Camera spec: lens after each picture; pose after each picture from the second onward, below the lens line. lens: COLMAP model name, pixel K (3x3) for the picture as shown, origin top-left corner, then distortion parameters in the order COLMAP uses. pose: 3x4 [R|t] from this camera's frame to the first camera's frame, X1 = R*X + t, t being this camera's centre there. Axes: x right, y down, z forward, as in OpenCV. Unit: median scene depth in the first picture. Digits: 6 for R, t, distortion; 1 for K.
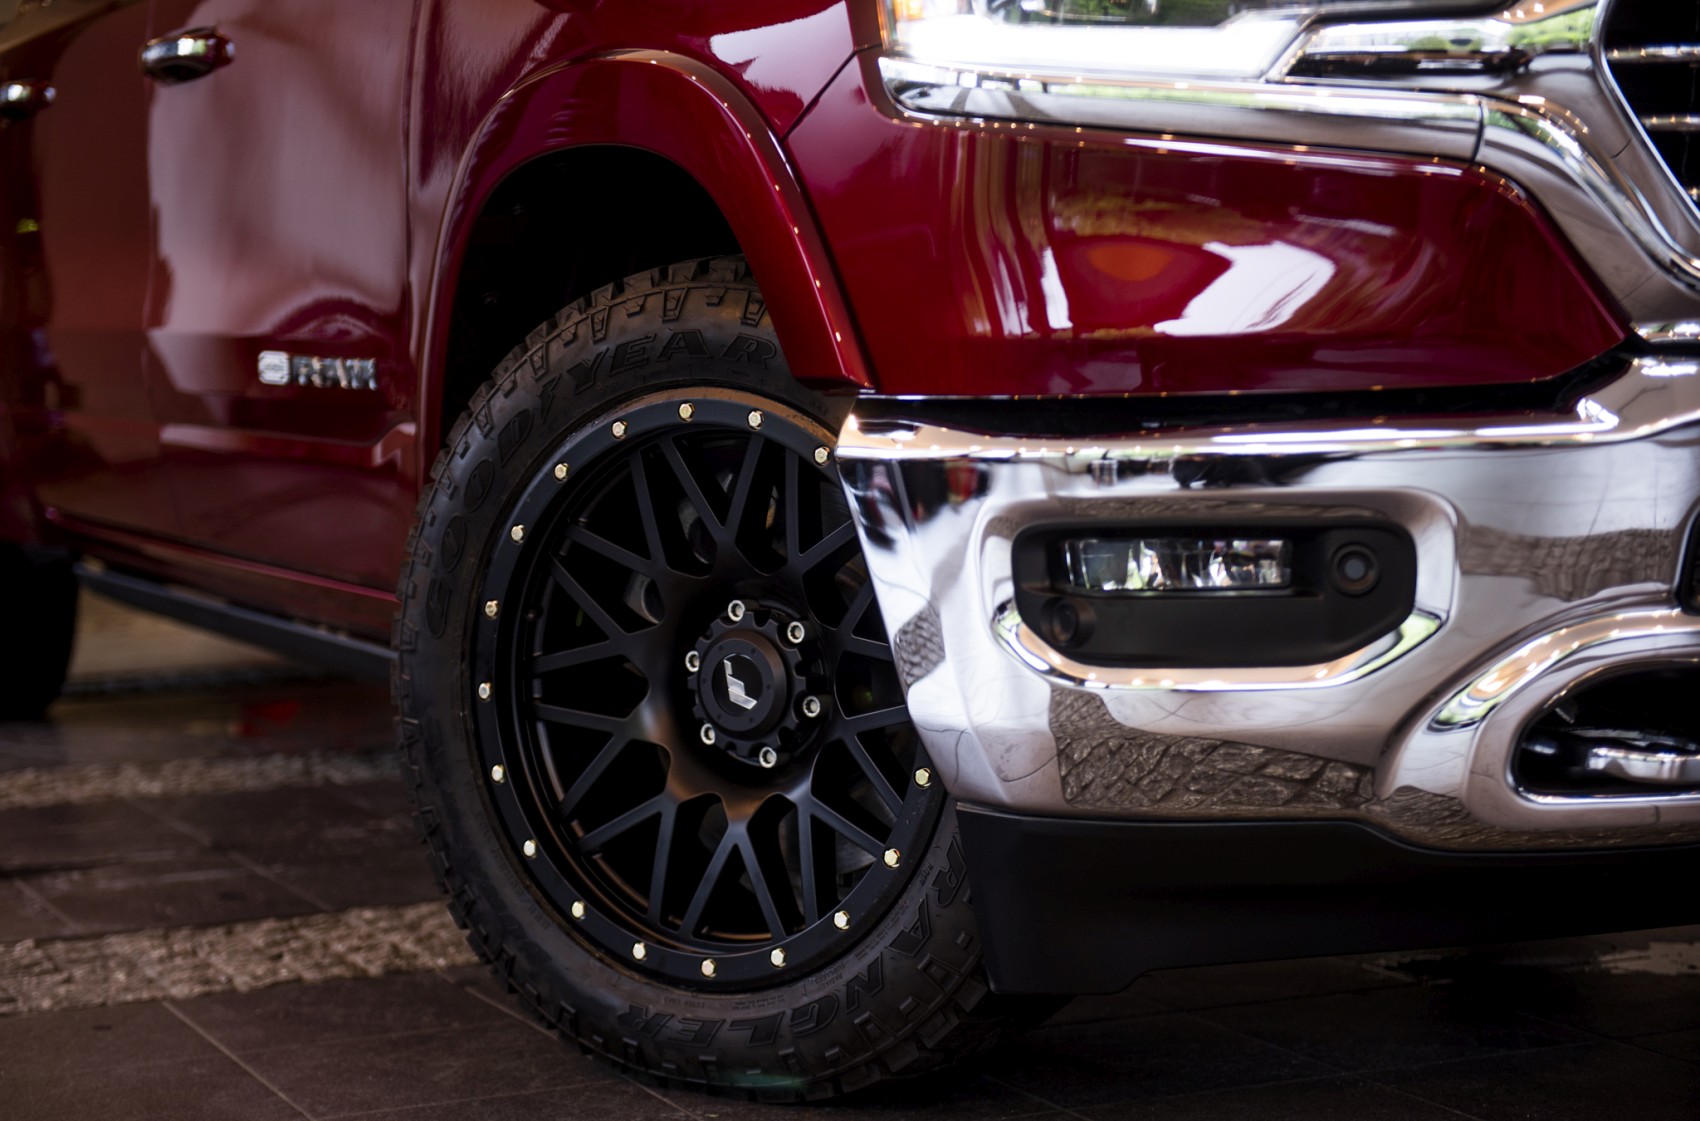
lens RADIAL K [[3052.5, 0, 850.0], [0, 3052.5, 560.5], [0, 0, 1]] dist [-0.030907, 0.021065]
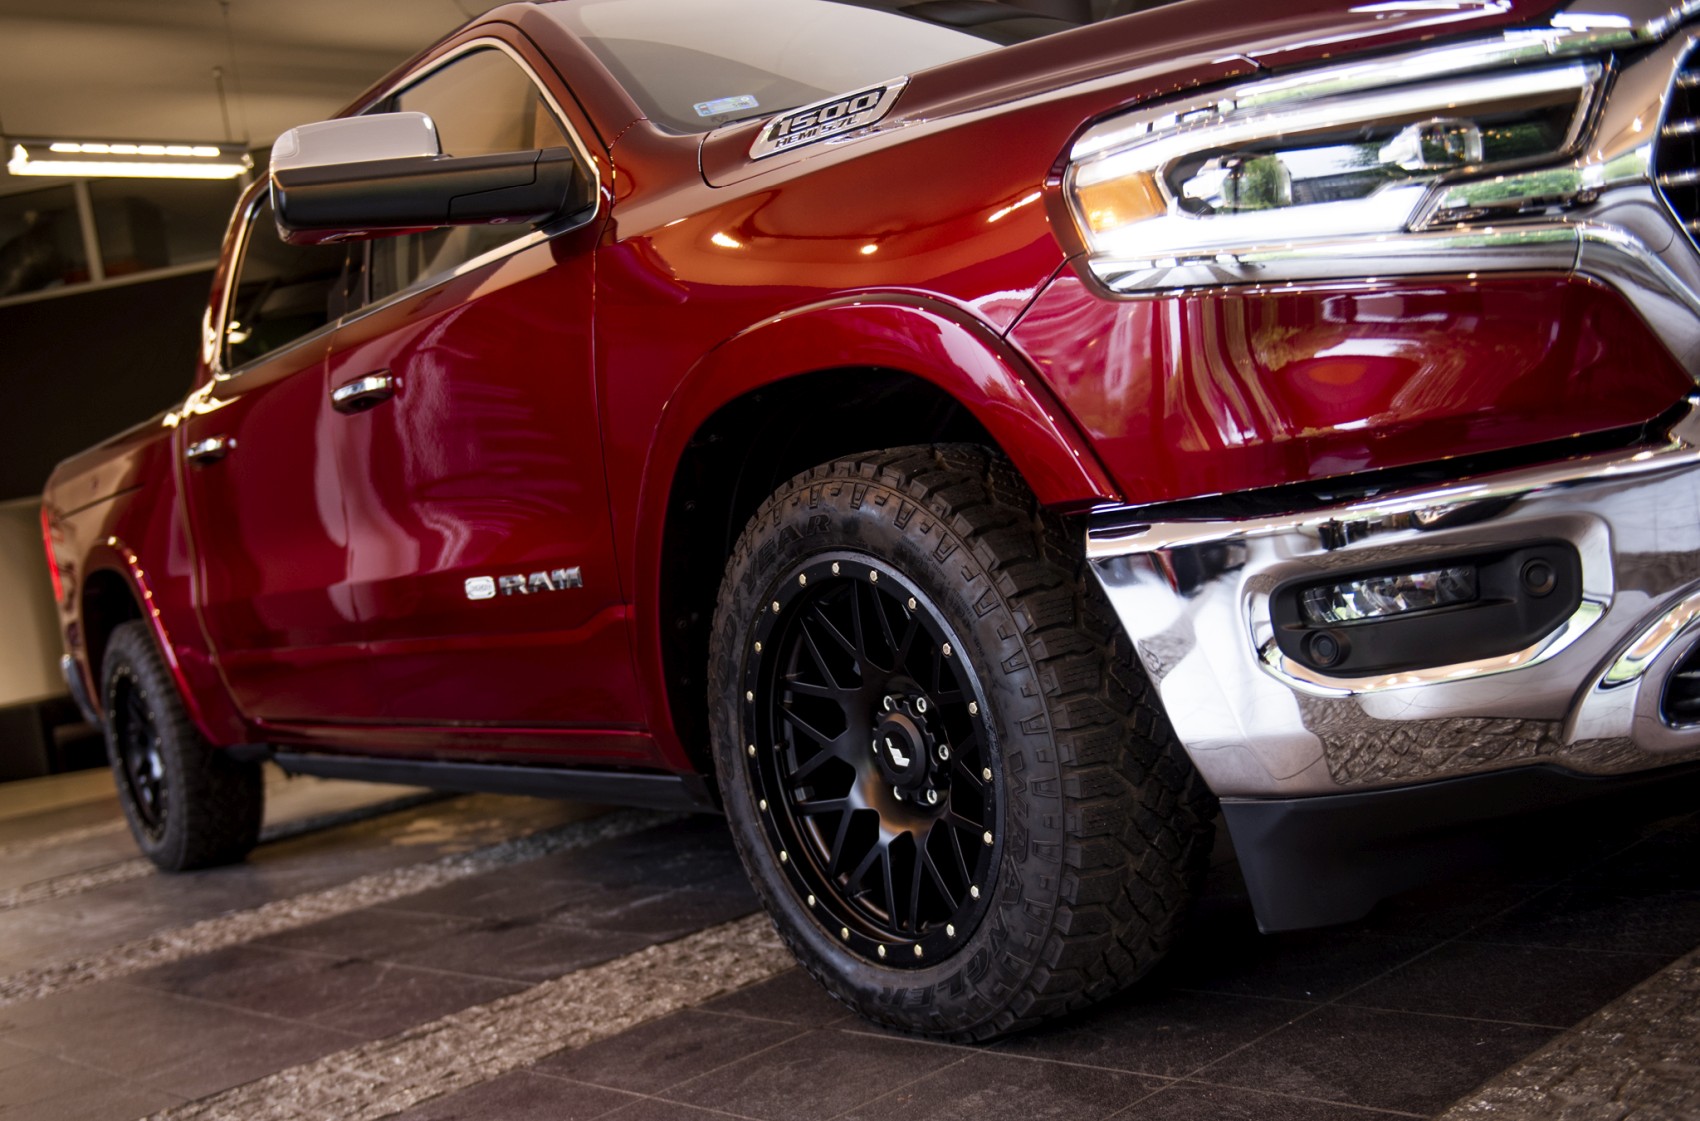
lens RADIAL K [[1698.0, 0, 849.9], [0, 1698.0, 606.3], [0, 0, 1]] dist [0.019538, -0.007466]
pose [[0.979216, -0.135469, 0.150947, -0.202760], [0.142243, 0.989214, -0.034973, -0.001452], [-0.144581, 0.055717, 0.987923, 0.250129]]
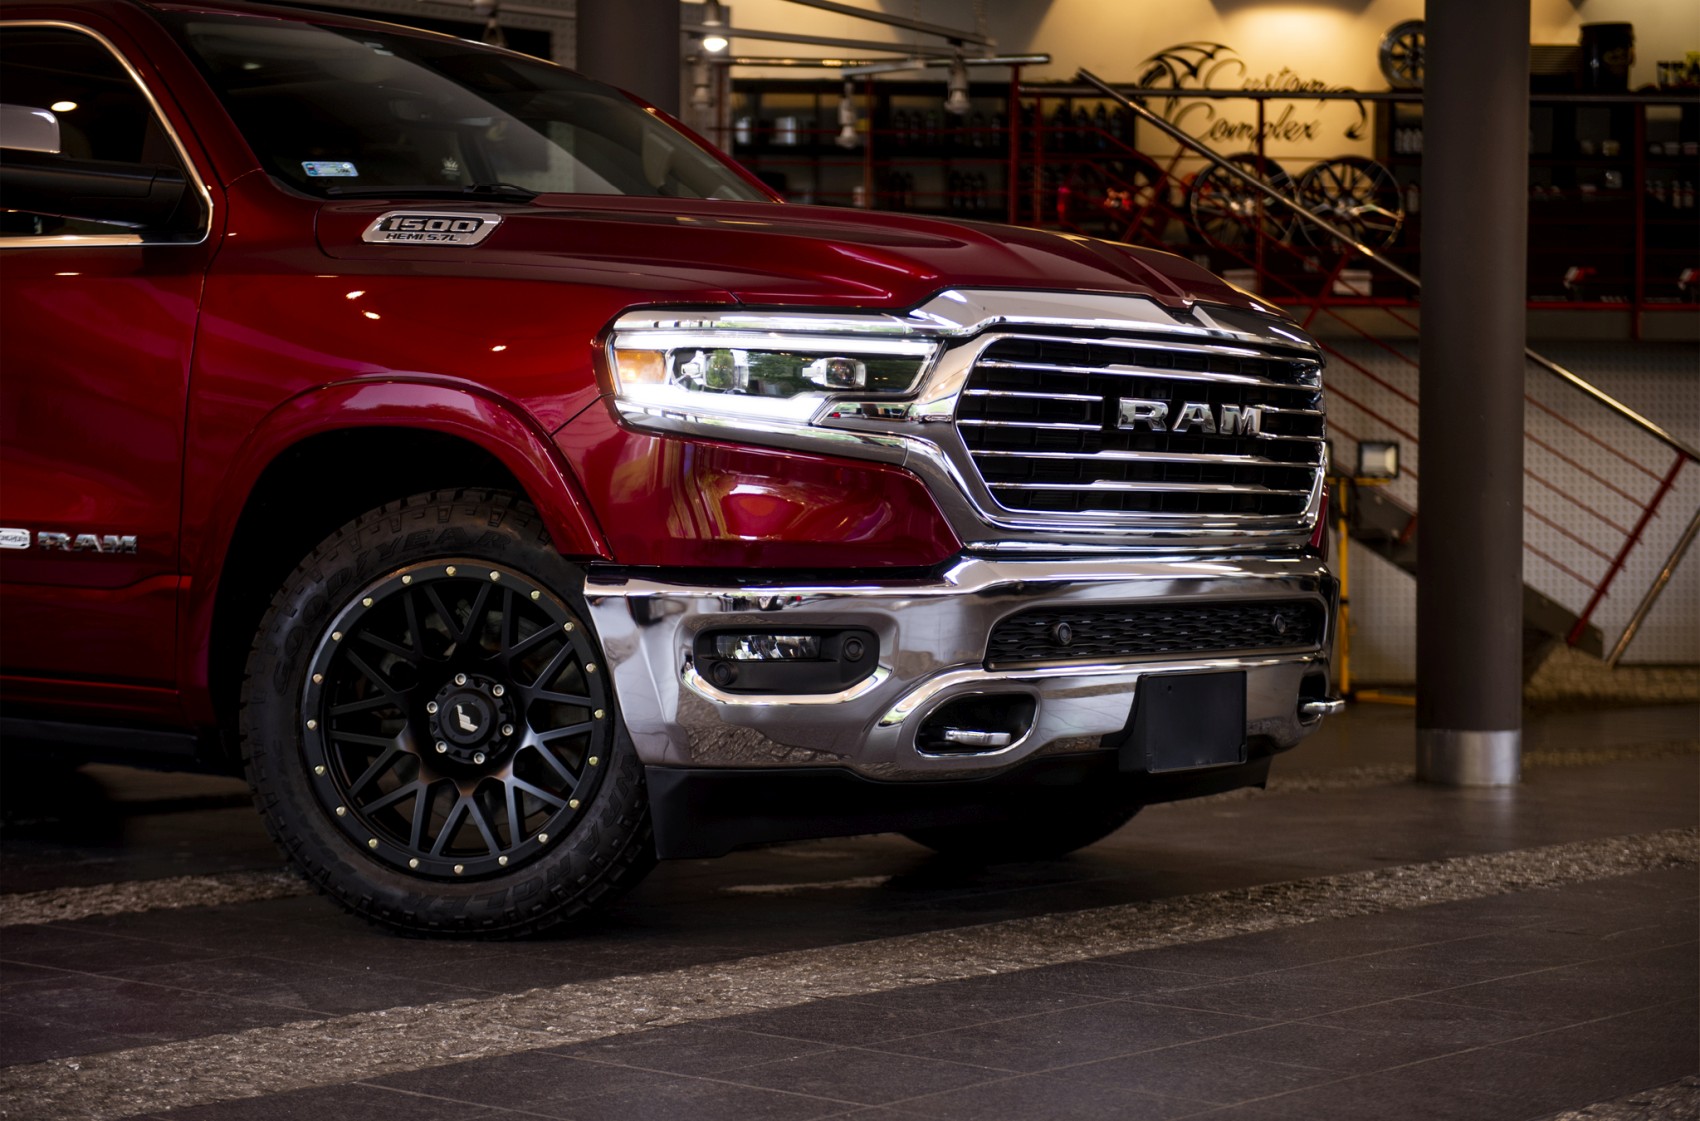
lens RADIAL K [[3052.5, 0, 850.0], [0, 3052.5, 560.5], [0, 0, 1]] dist [-0.030907, 0.021065]
pose [[0.921683, 0.021521, 0.387347, -0.565434], [0.000810, 0.998351, -0.057394, 0.053724], [-0.387943, 0.053213, 0.920146, -0.837209]]
